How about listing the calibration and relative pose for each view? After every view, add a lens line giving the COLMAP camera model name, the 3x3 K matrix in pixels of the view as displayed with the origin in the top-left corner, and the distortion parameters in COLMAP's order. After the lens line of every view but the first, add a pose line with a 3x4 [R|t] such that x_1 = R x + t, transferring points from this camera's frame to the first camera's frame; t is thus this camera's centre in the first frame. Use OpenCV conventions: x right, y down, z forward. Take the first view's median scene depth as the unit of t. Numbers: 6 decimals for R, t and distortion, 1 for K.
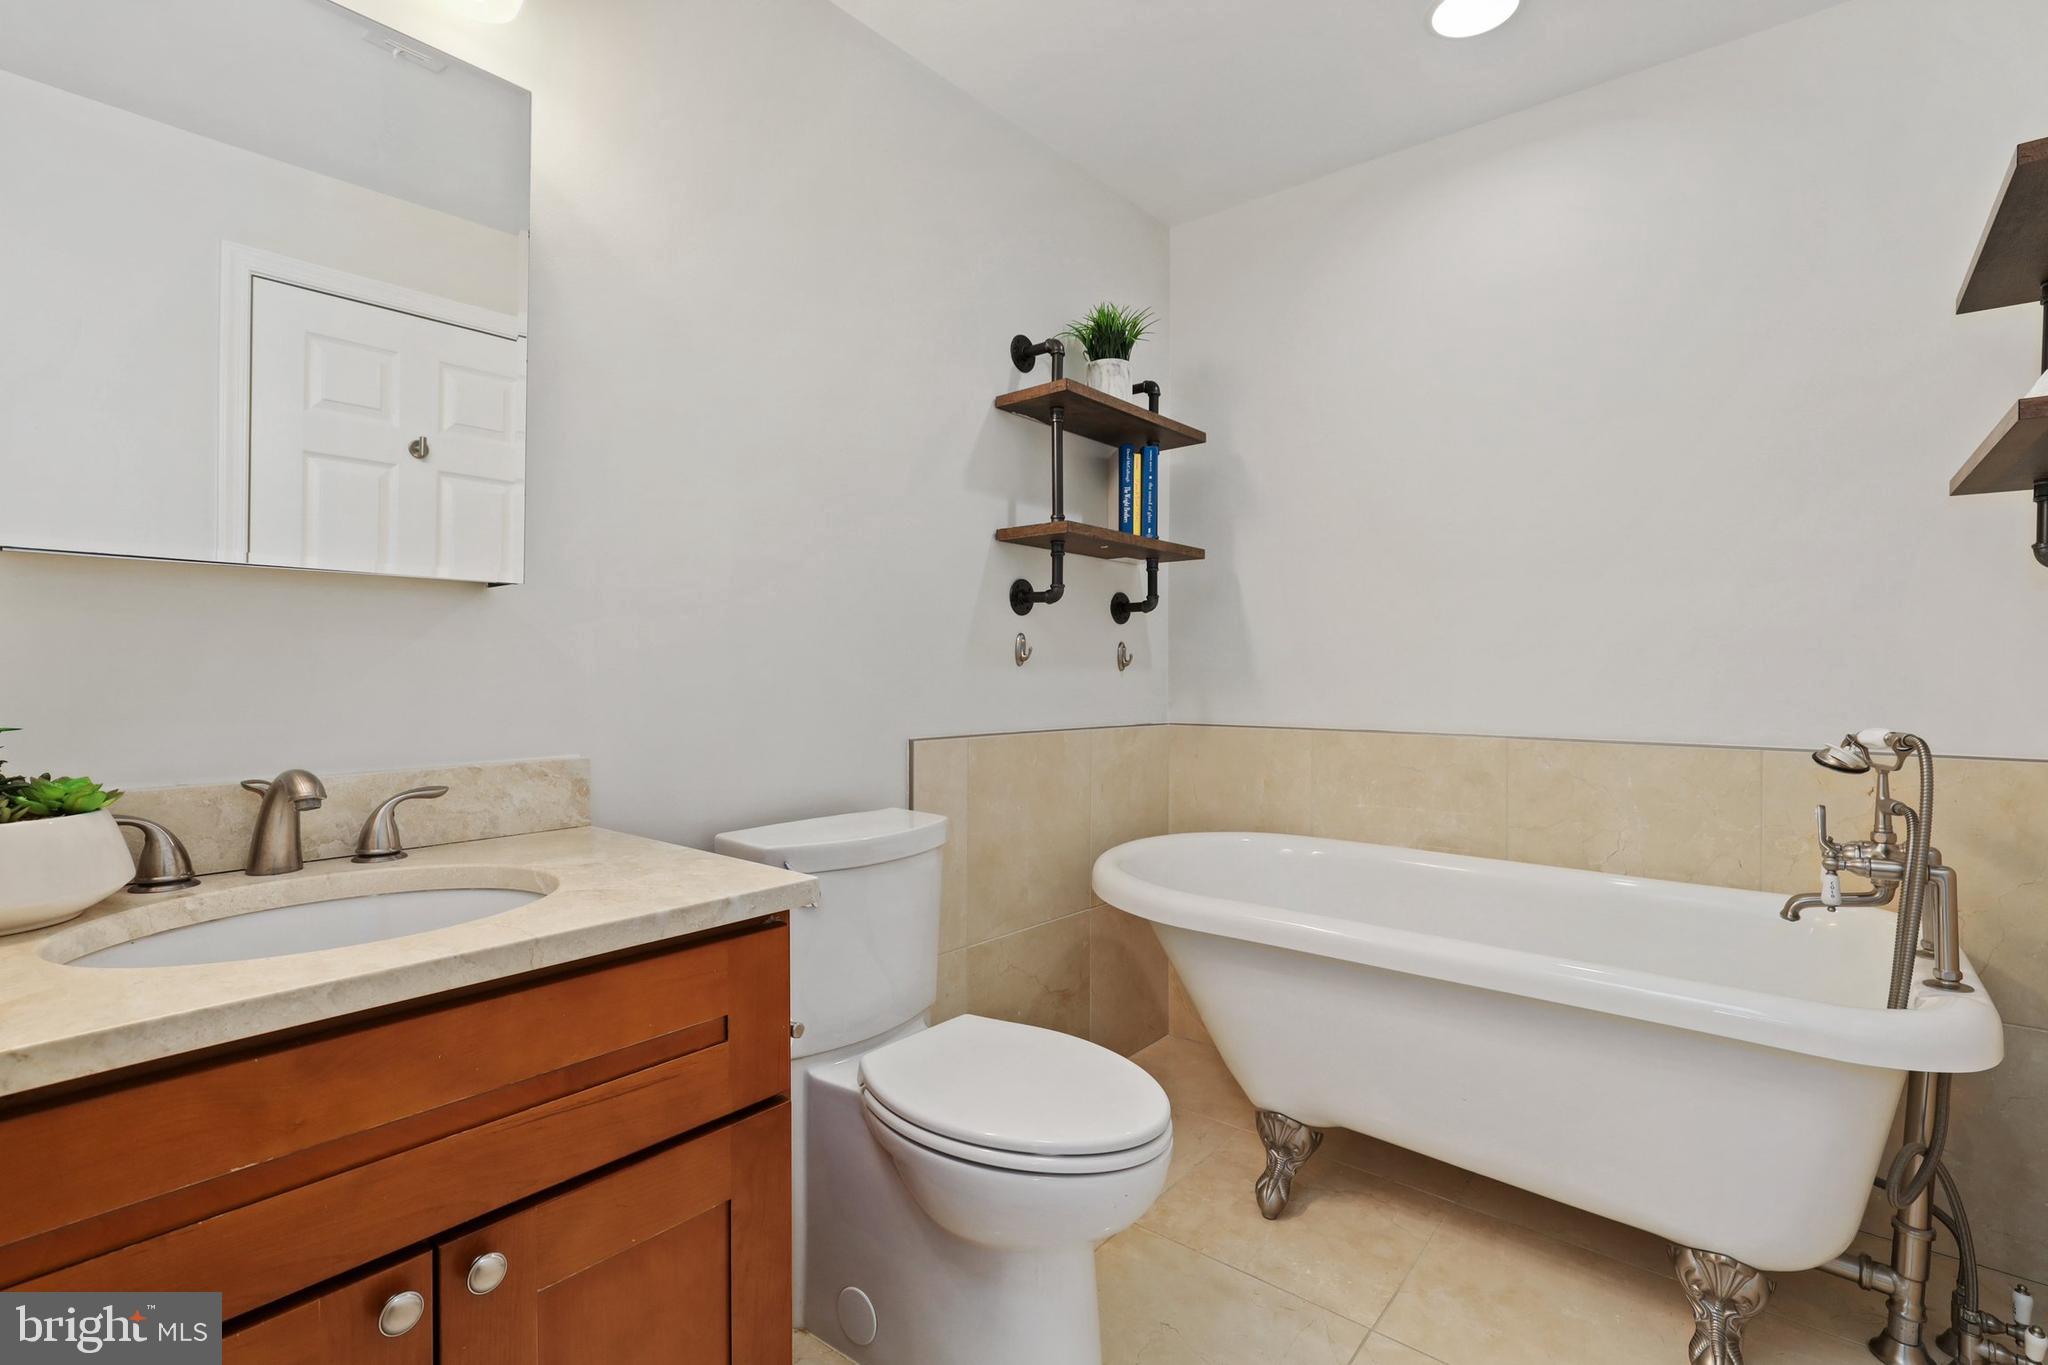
lens RADIAL K [[929.9, 0, 1014.8], [0, 929.9, 674.2], [0, 0, 1]] dist [-0.011666, 0.000244]
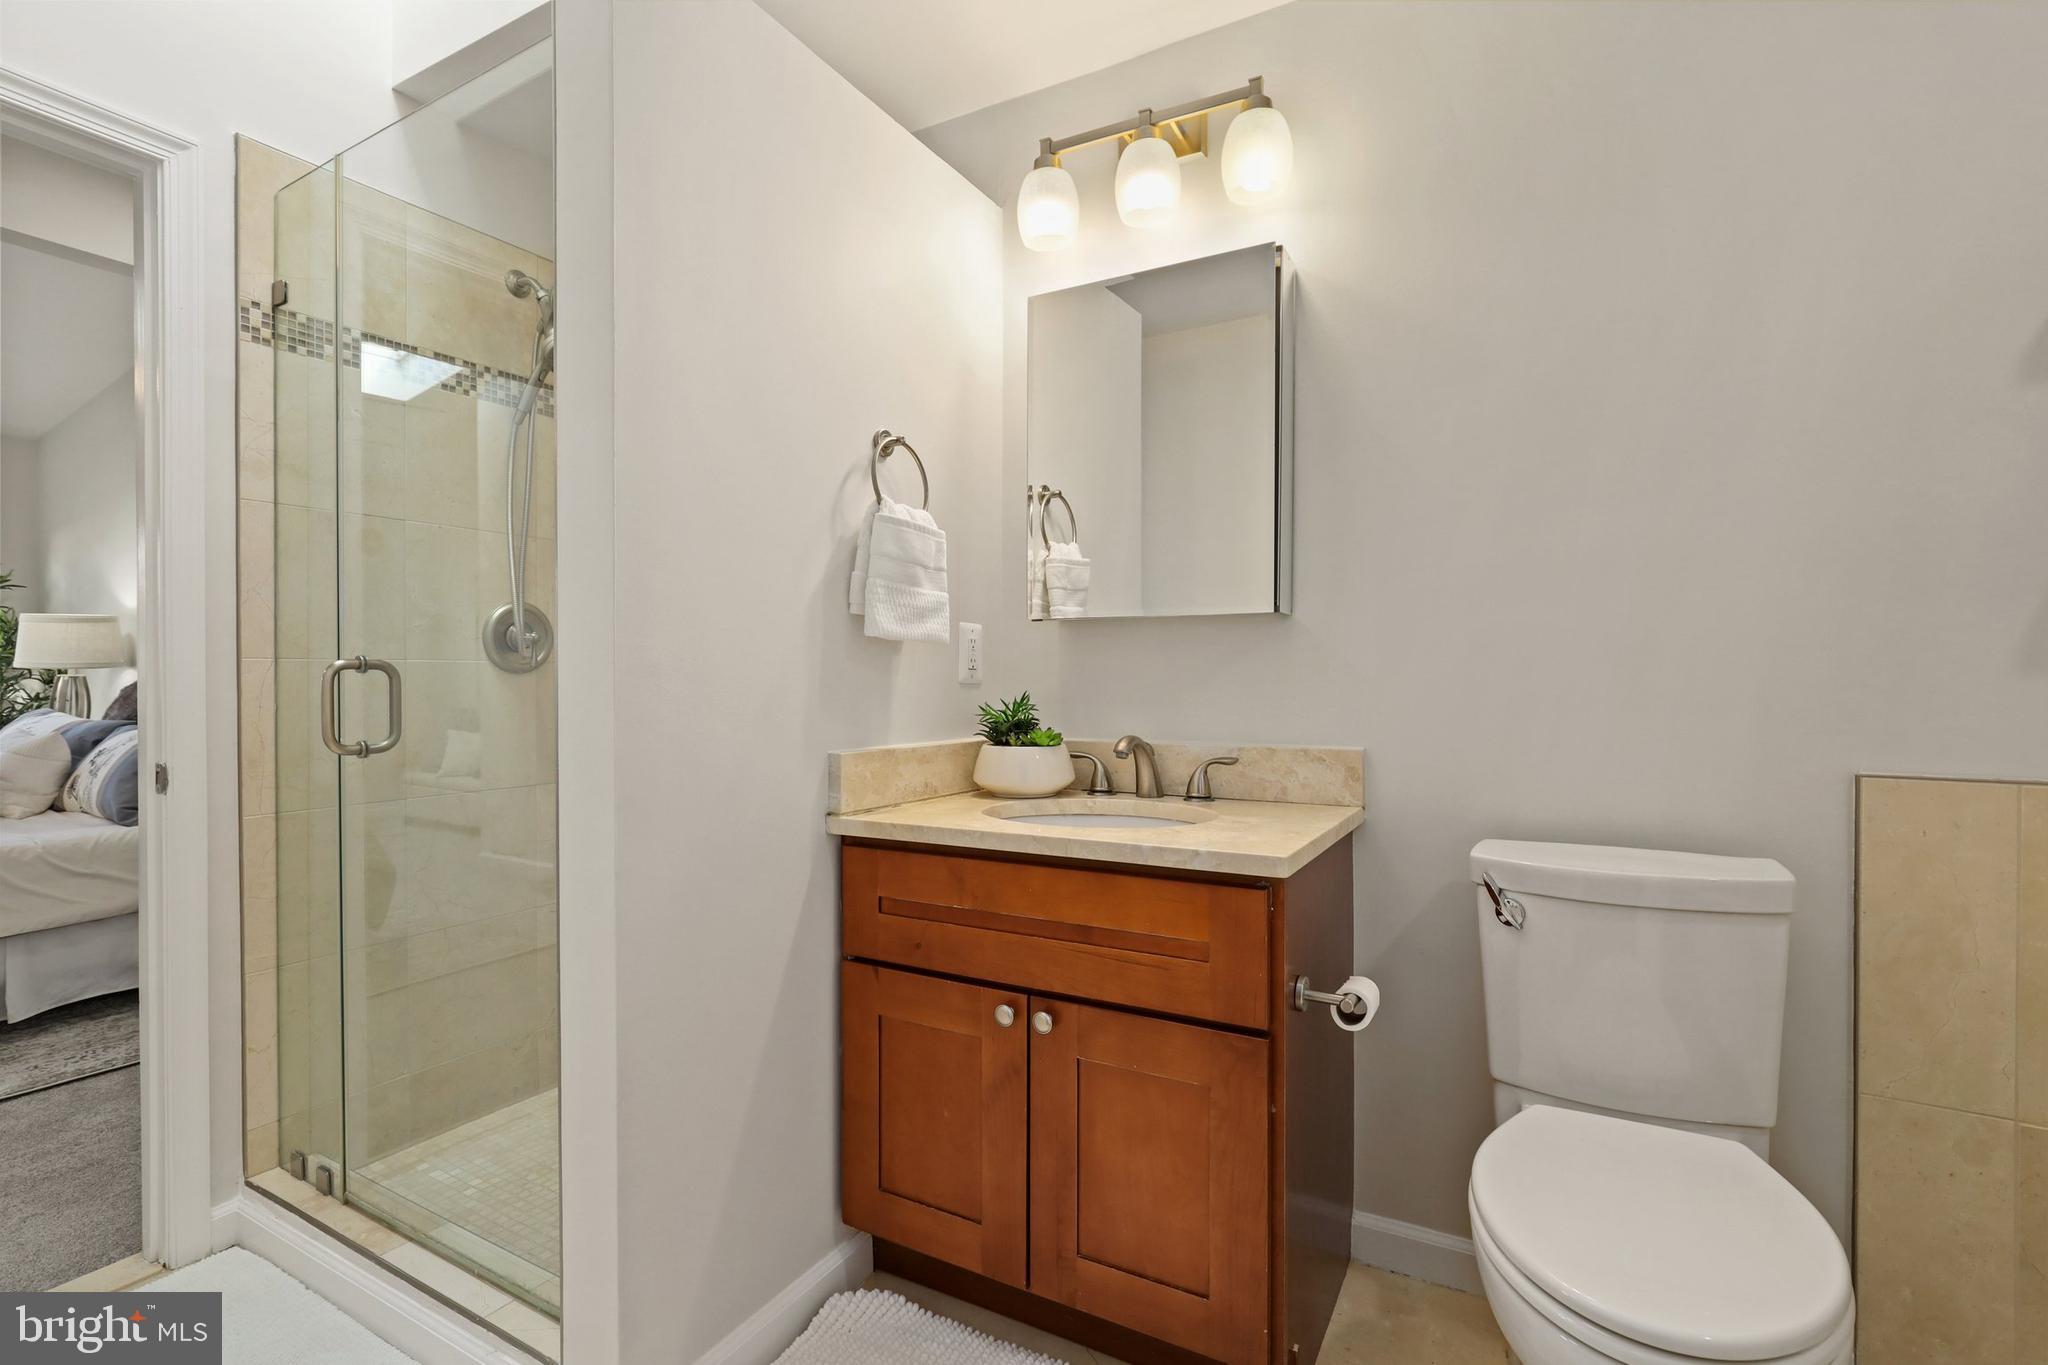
lens RADIAL K [[929.9, 0, 1014.8], [0, 929.9, 674.2], [0, 0, 1]] dist [-0.011666, 0.000244]
pose [[0.190730, -0.004122, -0.981634, 0.816334], [-0.003443, 0.999982, -0.004868, -0.000444], [0.981636, 0.004308, 0.190712, 0.435488]]
